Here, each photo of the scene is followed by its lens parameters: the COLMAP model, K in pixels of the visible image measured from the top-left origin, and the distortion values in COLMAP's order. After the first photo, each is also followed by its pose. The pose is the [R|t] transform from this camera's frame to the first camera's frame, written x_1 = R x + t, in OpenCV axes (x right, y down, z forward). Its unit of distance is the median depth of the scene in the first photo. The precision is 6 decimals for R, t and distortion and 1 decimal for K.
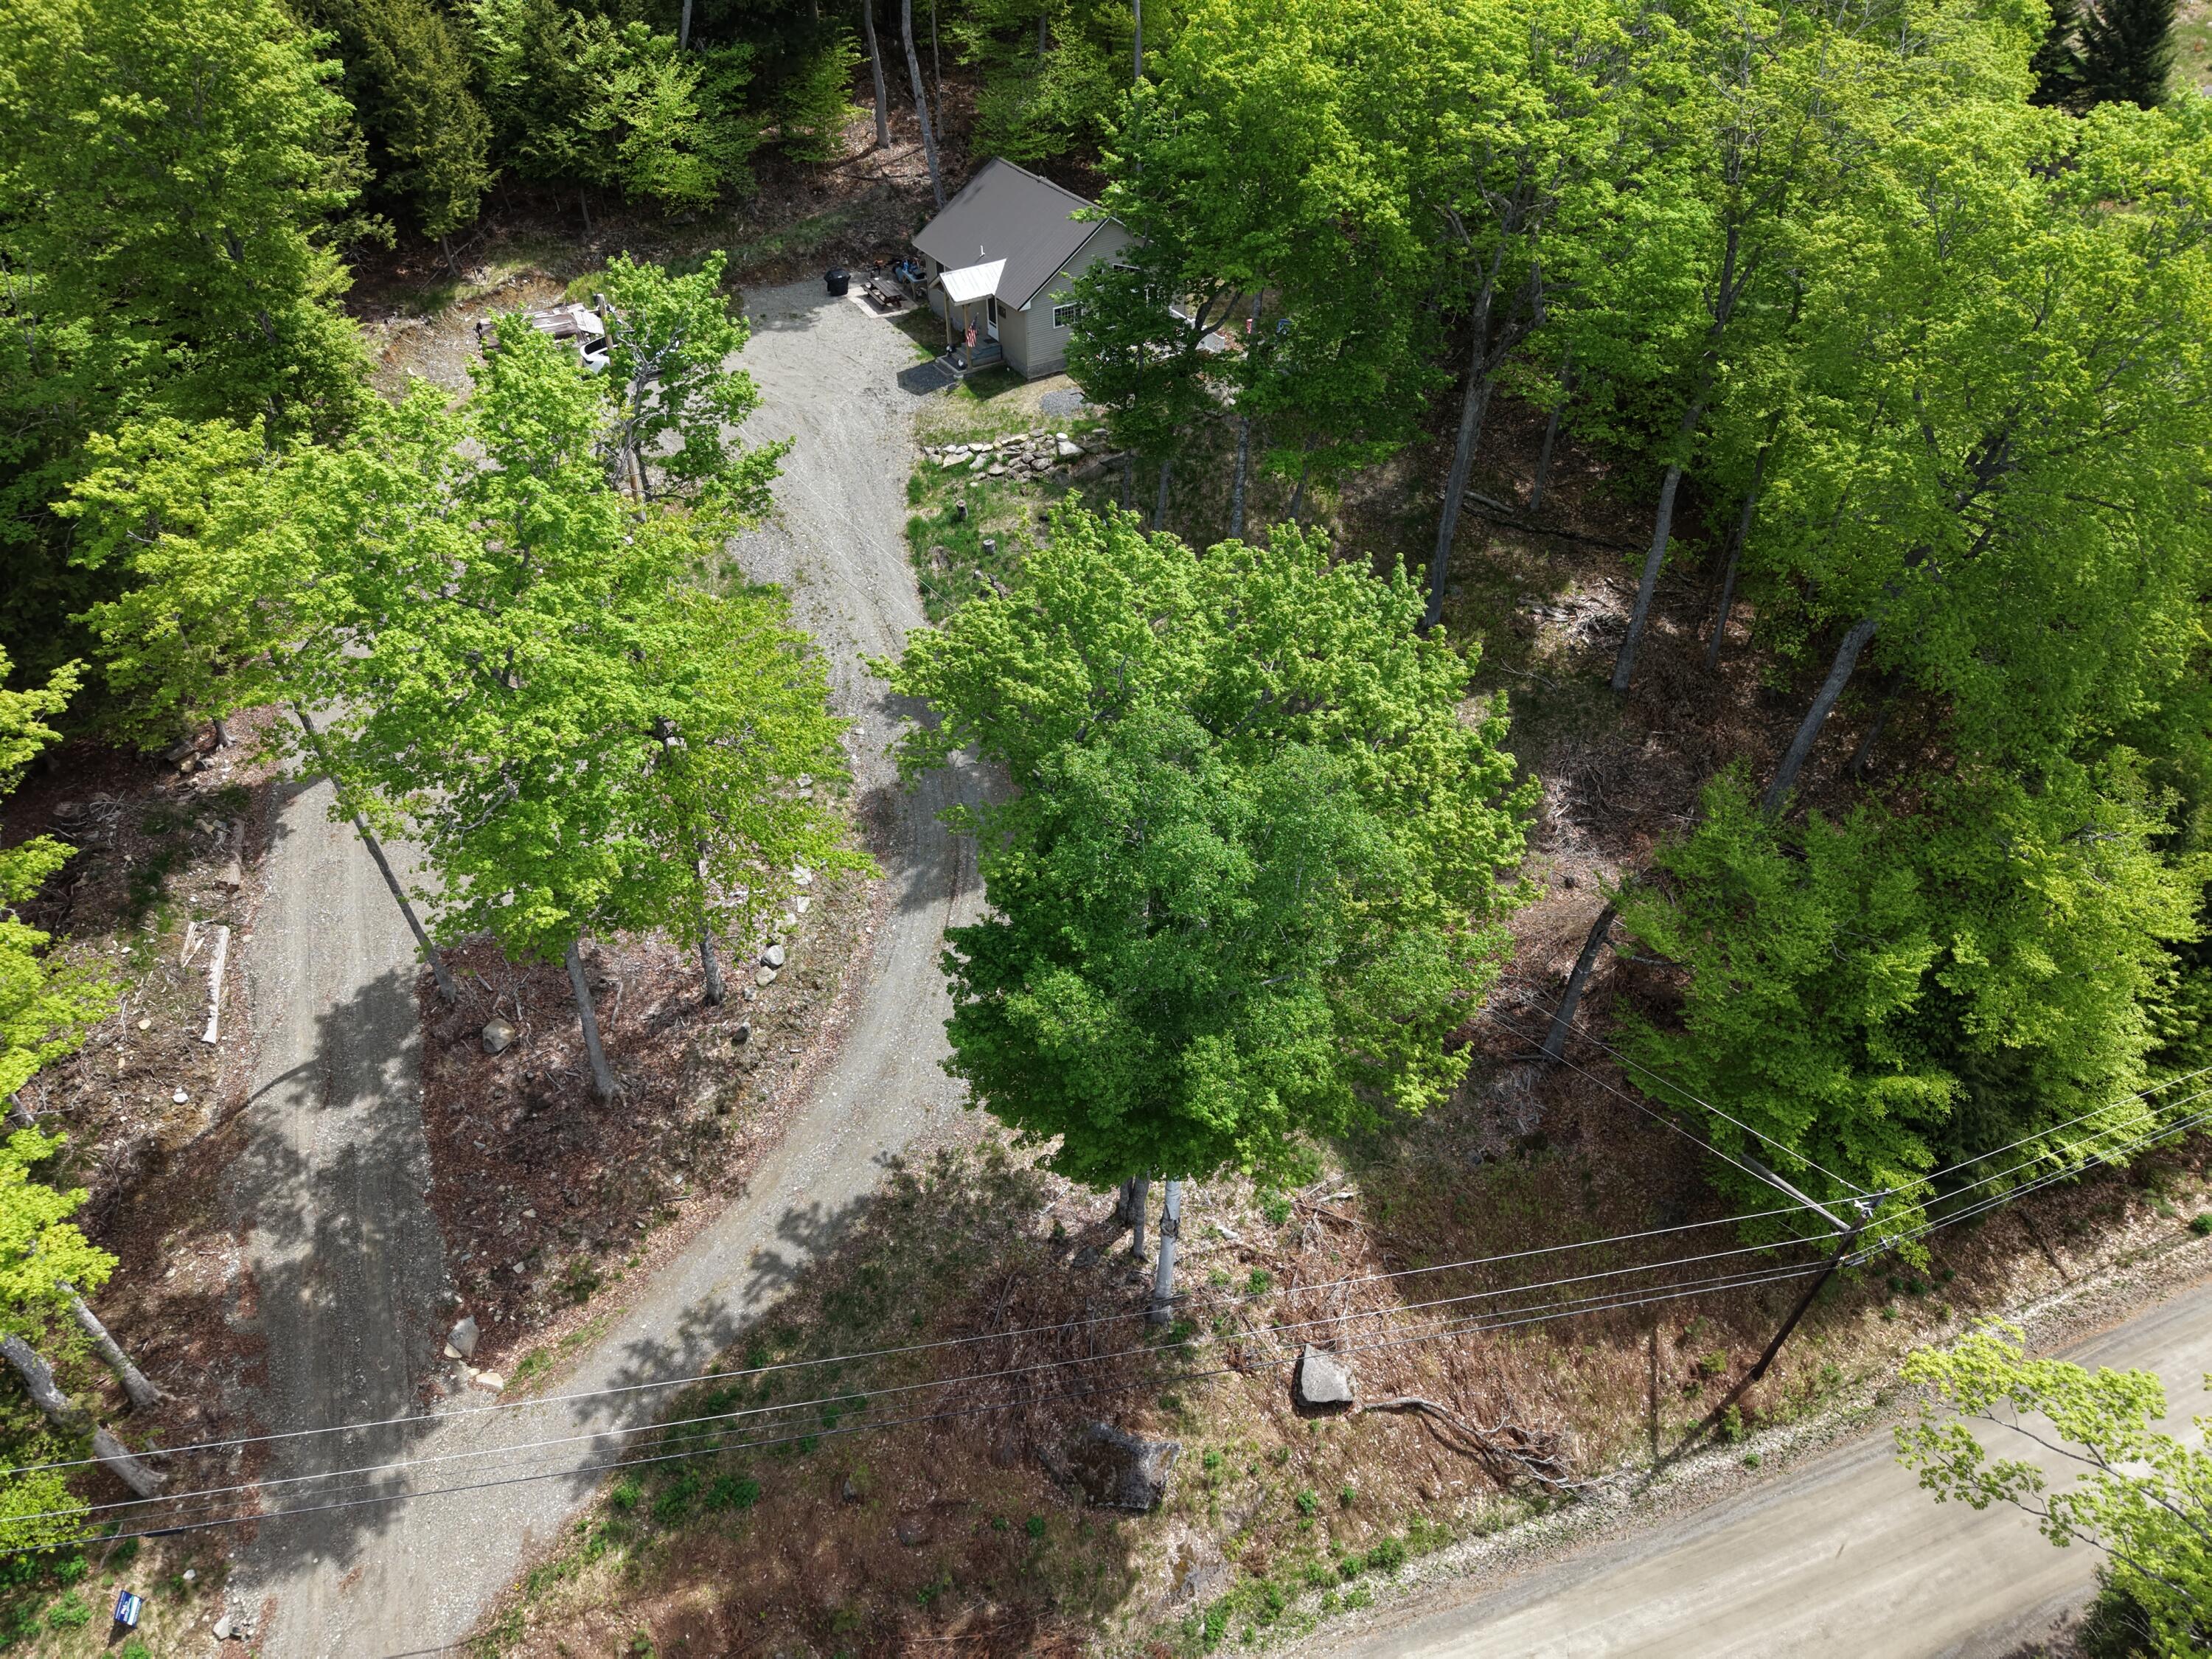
lens RADIAL K [[1424.0, 0, 1150.1], [0, 1424.0, 926.6], [0, 0, 1]] dist [-0.059515, -0.002451]
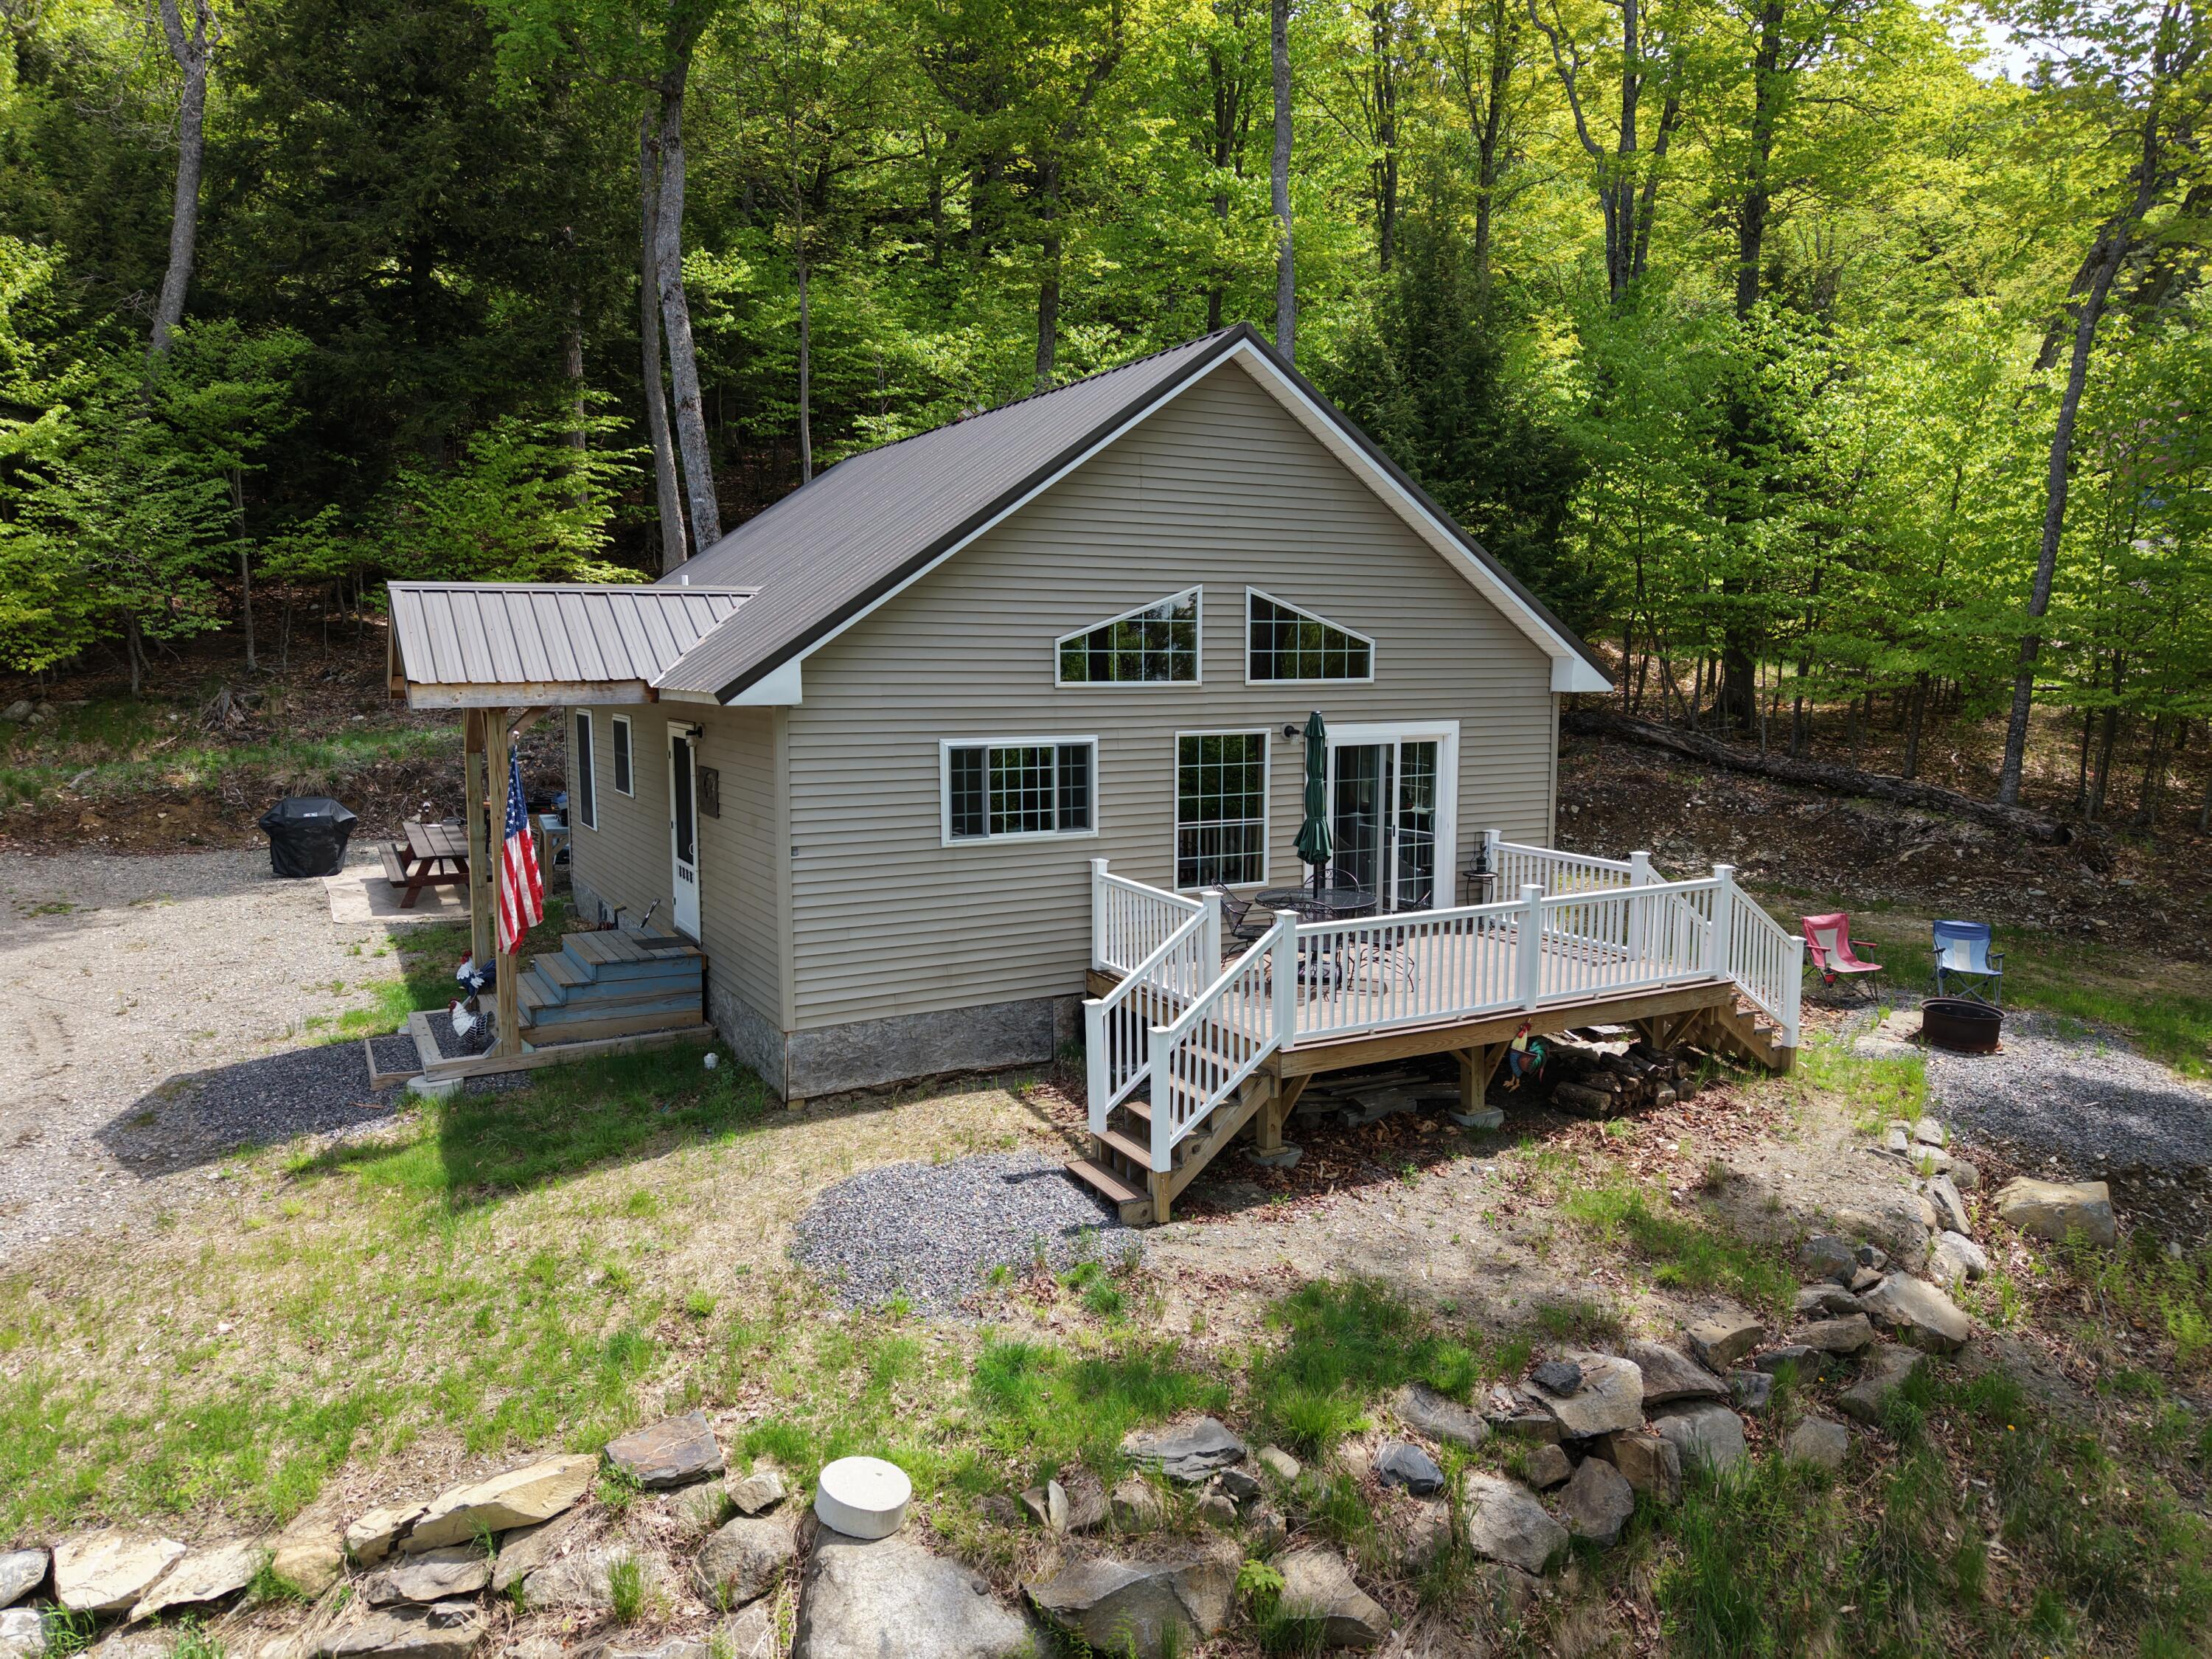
lens RADIAL K [[1476.2, 0, 1106.0], [0, 1476.2, 829.5], [0, 0, 1]] dist [0.023943, -0.022711]
pose [[0.996944, -0.008912, -0.077611, -0.030608], [-0.039676, 0.798043, -0.601293, -0.304937], [0.067295, 0.602535, 0.795251, 0.835590]]
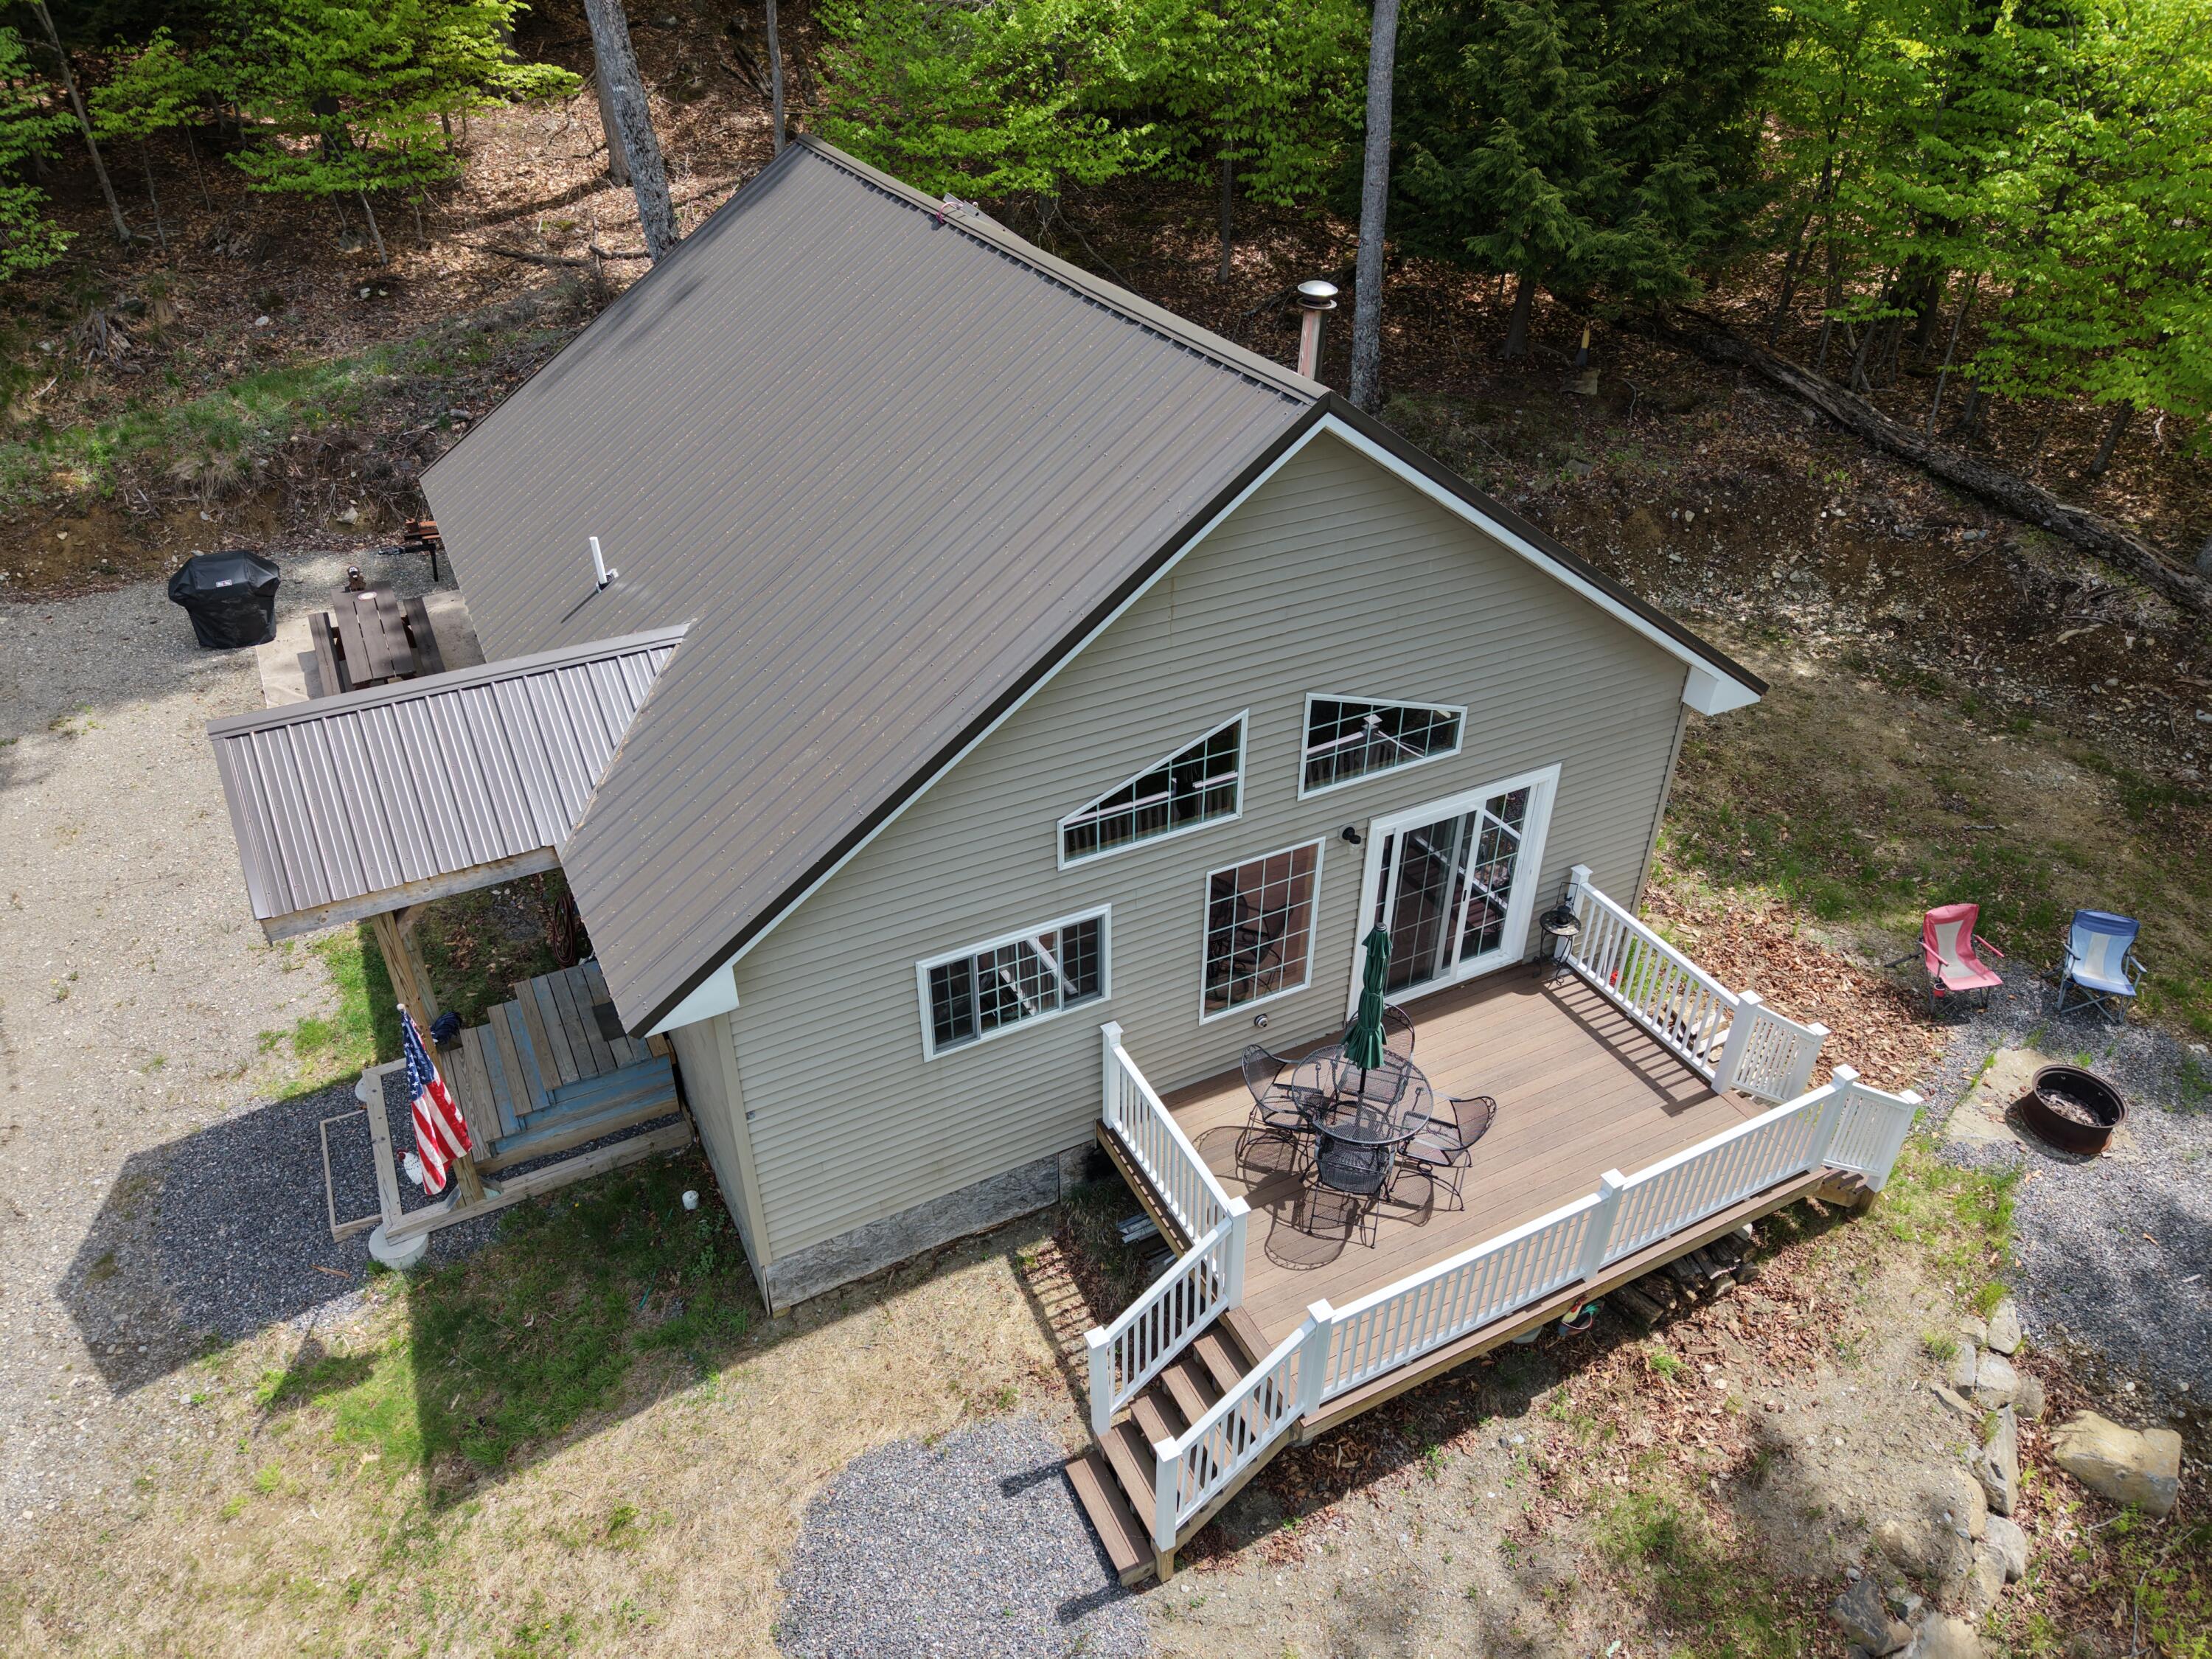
lens RADIAL K [[1476.2, 0, 1106.0], [0, 1476.2, 829.5], [0, 0, 1]] dist [0.023943, -0.022711]
pose [[0.994115, 0.047593, -0.097318, -0.032158], [-0.063705, 0.983415, -0.169814, -0.420592], [0.087622, 0.175014, 0.980659, 0.824161]]
